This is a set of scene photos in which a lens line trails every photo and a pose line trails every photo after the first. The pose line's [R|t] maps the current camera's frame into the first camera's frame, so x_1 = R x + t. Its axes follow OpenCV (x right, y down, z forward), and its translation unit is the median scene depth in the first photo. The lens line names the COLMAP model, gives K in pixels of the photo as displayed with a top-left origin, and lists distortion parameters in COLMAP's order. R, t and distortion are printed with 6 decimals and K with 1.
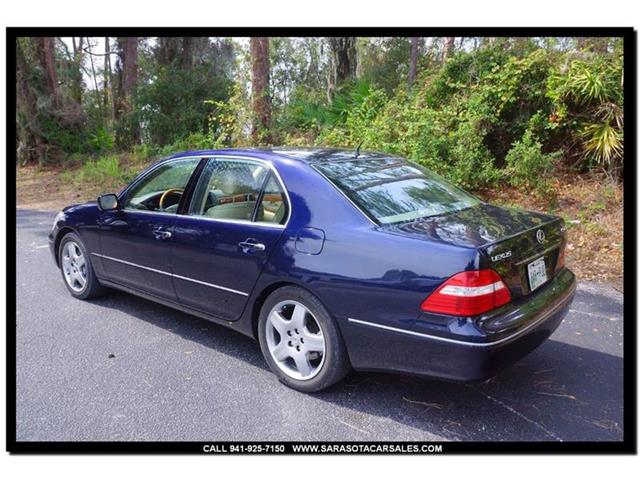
lens RADIAL K [[500.2, 0, 320.0], [0, 500.2, 240.0], [0, 0, 1]] dist [-0.002682, -0.002577]
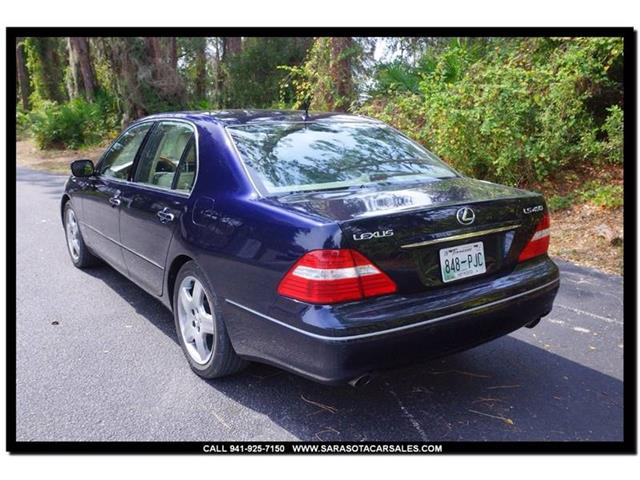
lens RADIAL K [[558.0, 0, 320.0], [0, 558.0, 240.0], [0, 0, 1]] dist [0.002129, 0.002023]
pose [[0.969387, 0.049243, -0.240548, 0.158825], [-0.042608, 0.998556, 0.032712, 0.004745], [0.241812, -0.021462, 0.970086, 0.028710]]
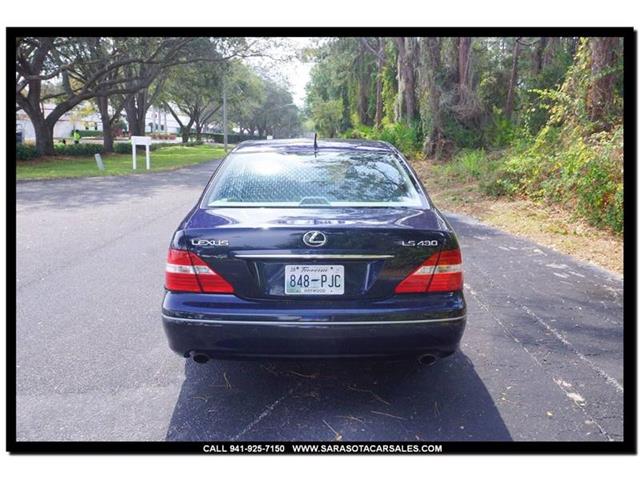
lens RADIAL K [[558.0, 0, 320.0], [0, 558.0, 240.0], [0, 0, 1]] dist [0.002129, 0.002023]
pose [[0.661317, 0.136798, -0.737527, 0.433194], [-0.145841, 0.987916, 0.052470, -0.021072], [0.735793, 0.072862, 0.673276, 0.125293]]
